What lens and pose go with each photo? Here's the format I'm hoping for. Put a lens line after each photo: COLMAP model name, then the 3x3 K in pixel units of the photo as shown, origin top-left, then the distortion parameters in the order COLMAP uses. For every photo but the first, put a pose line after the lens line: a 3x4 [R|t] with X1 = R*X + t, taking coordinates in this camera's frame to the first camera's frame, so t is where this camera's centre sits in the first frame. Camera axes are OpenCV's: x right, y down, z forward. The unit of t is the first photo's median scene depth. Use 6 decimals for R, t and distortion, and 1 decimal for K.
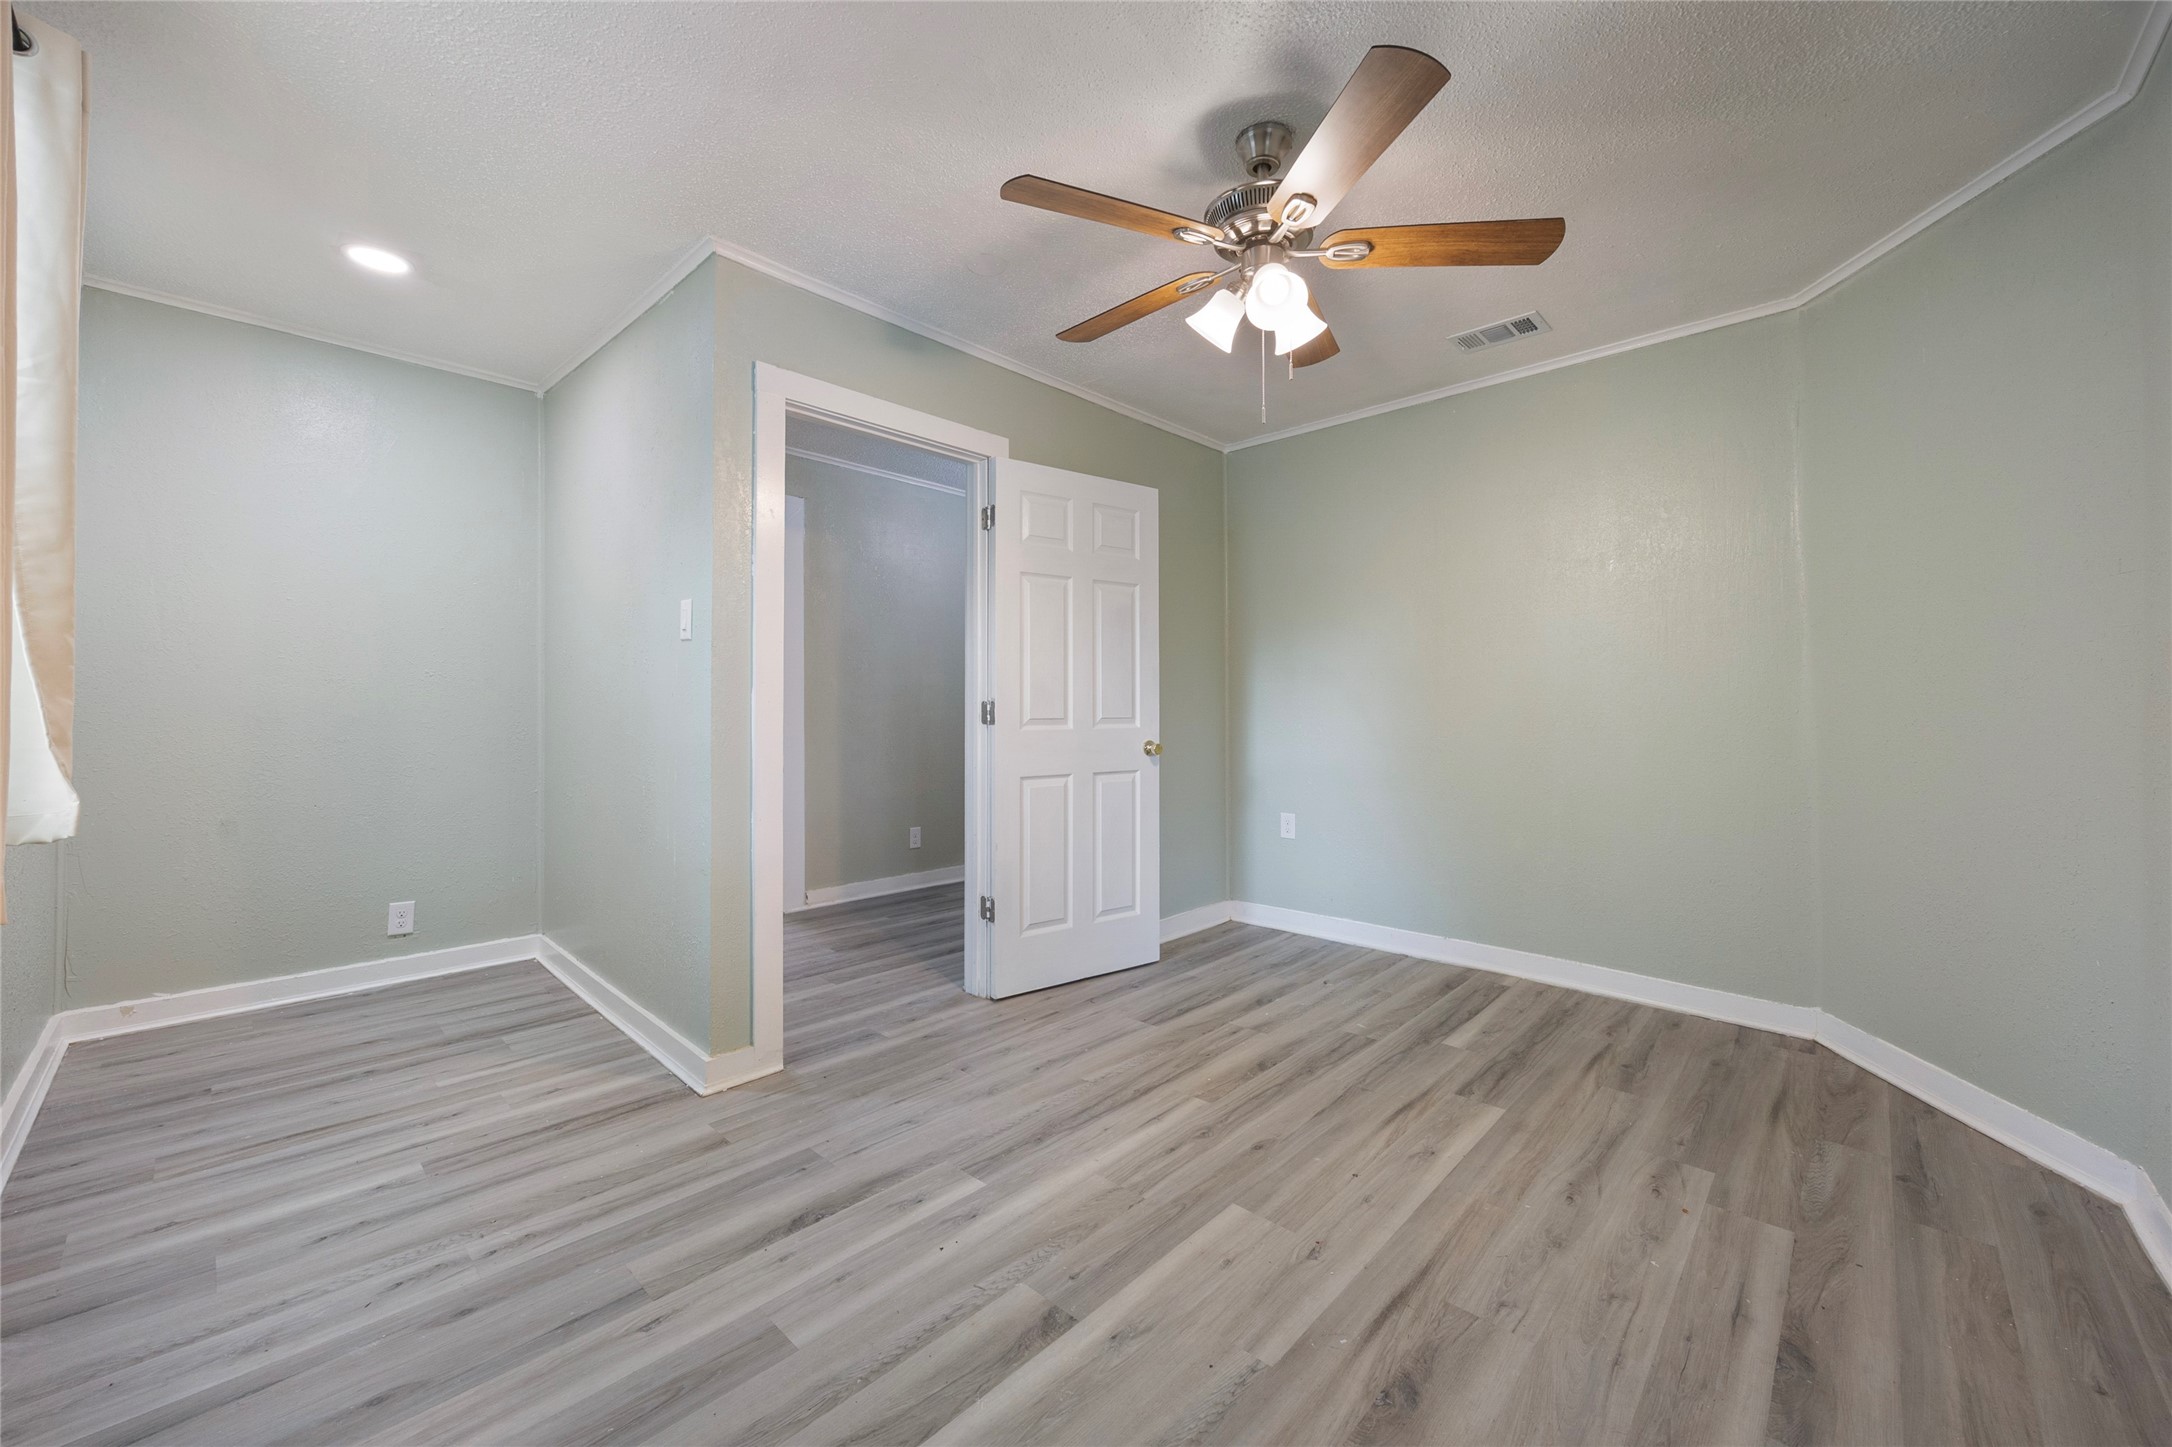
lens RADIAL K [[825.0, 0, 1068.9], [0, 825.0, 724.3], [0, 0, 1]] dist [0.001004, 0.000310]
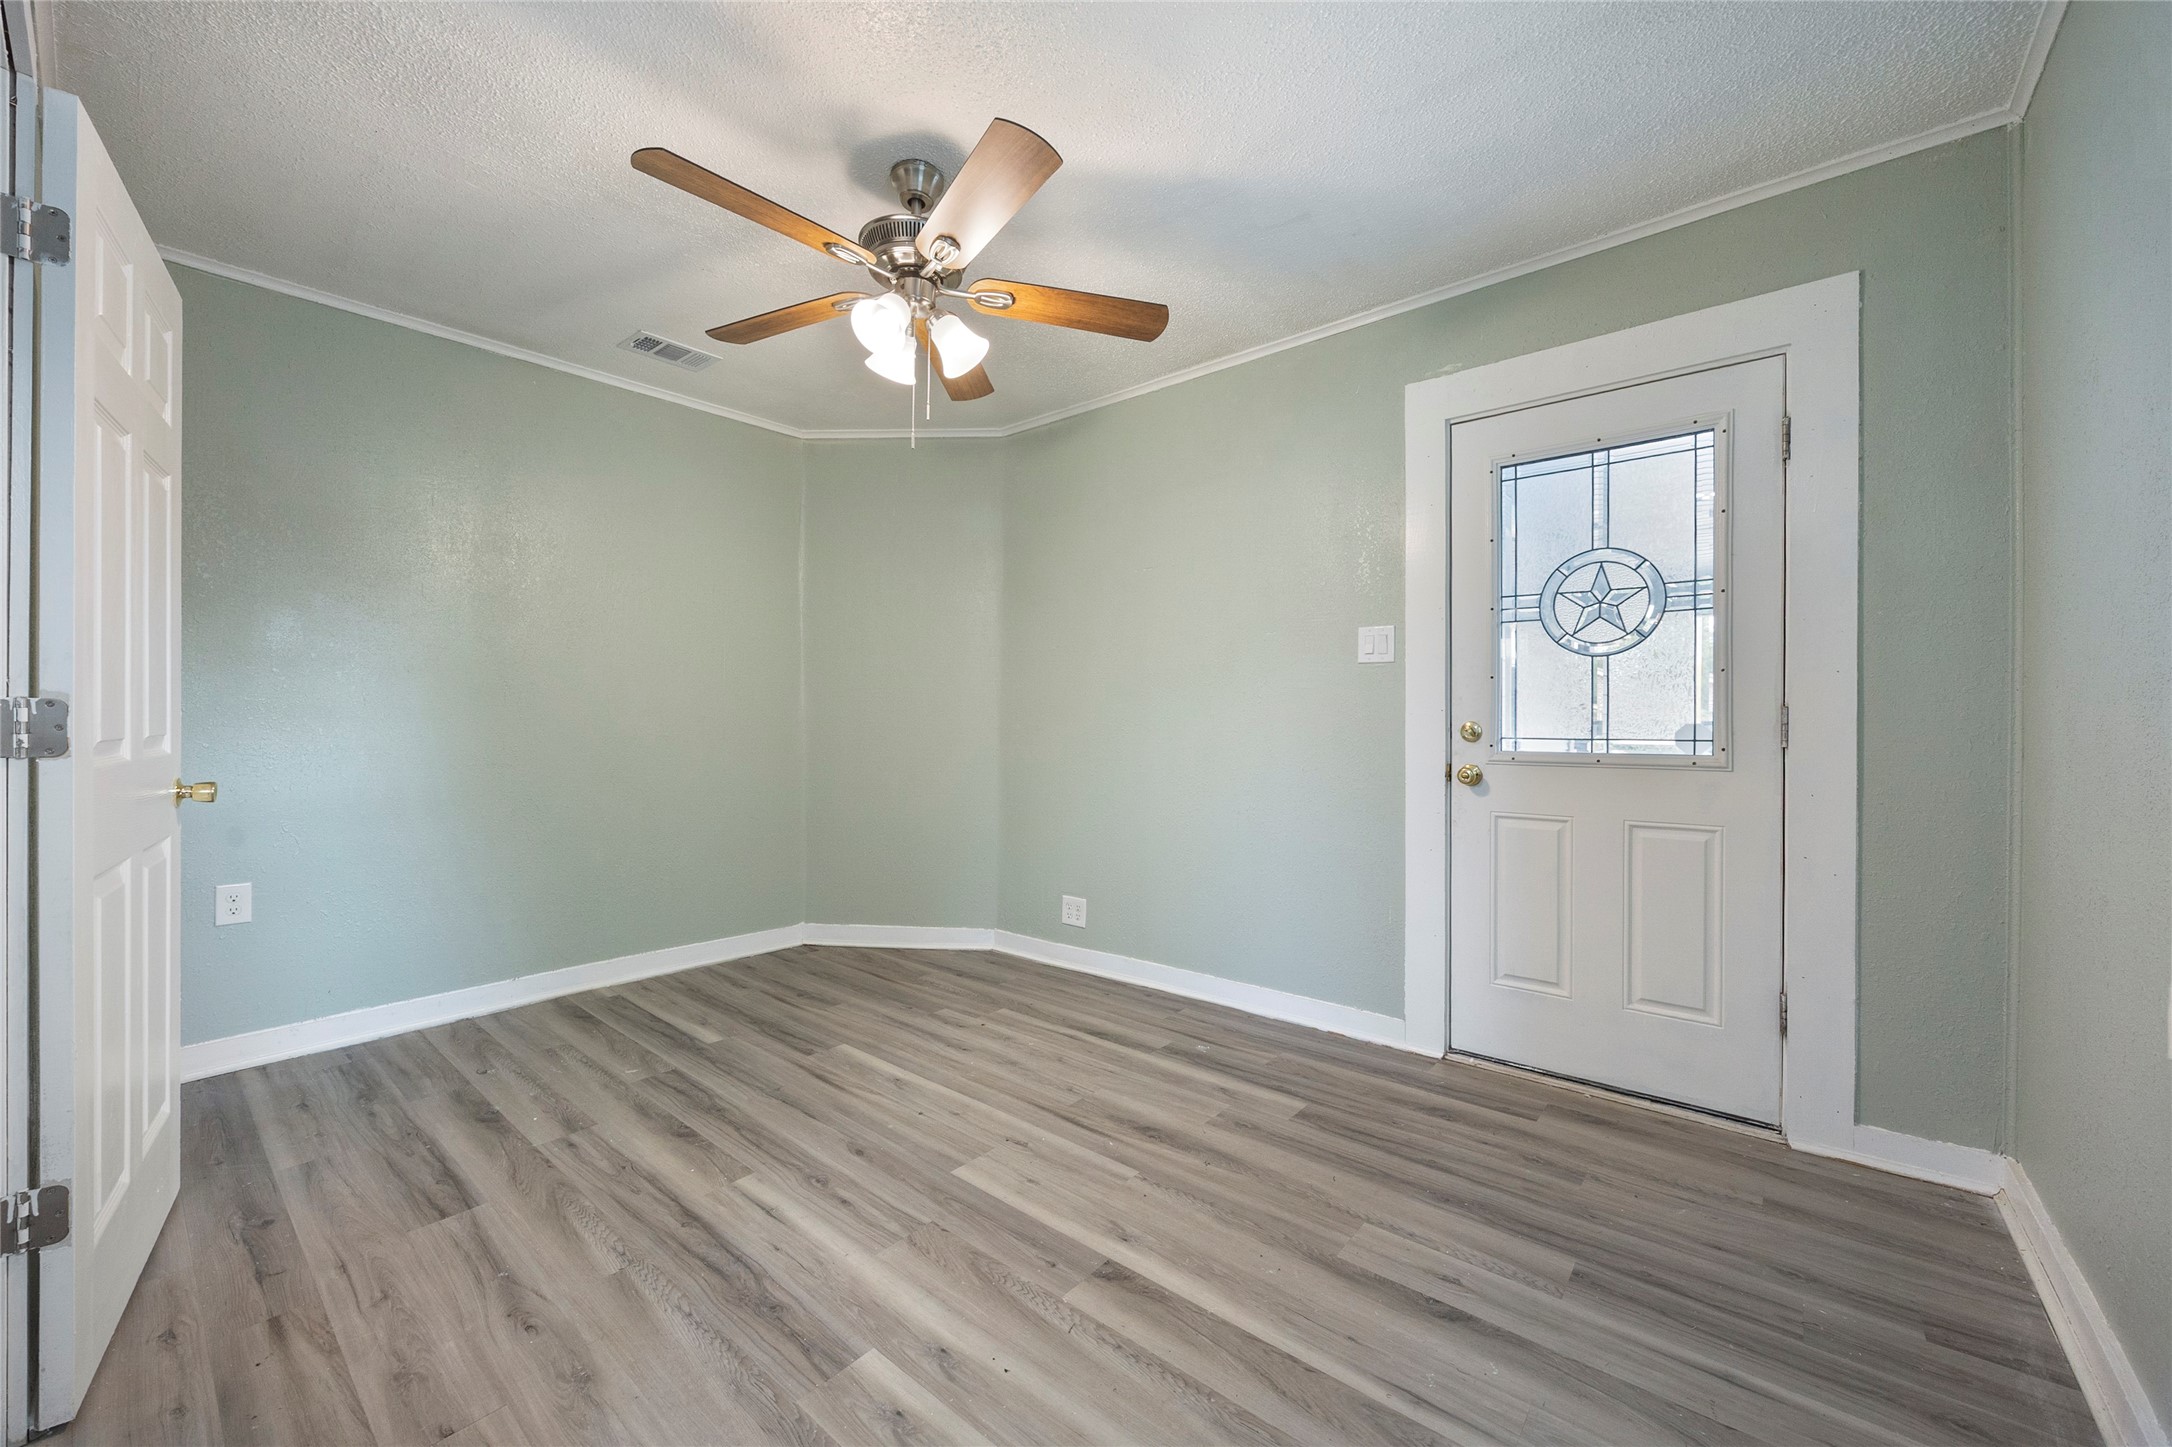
lens RADIAL K [[839.1, 0, 1091.3], [0, 839.1, 721.8], [0, 0, 1]] dist [-0.001745, 0.000172]
pose [[-0.072695, -0.000474, 0.997354, -0.719154], [0.013246, 0.999911, 0.001440, -0.006403], [-0.997266, 0.013315, -0.072682, 0.702644]]
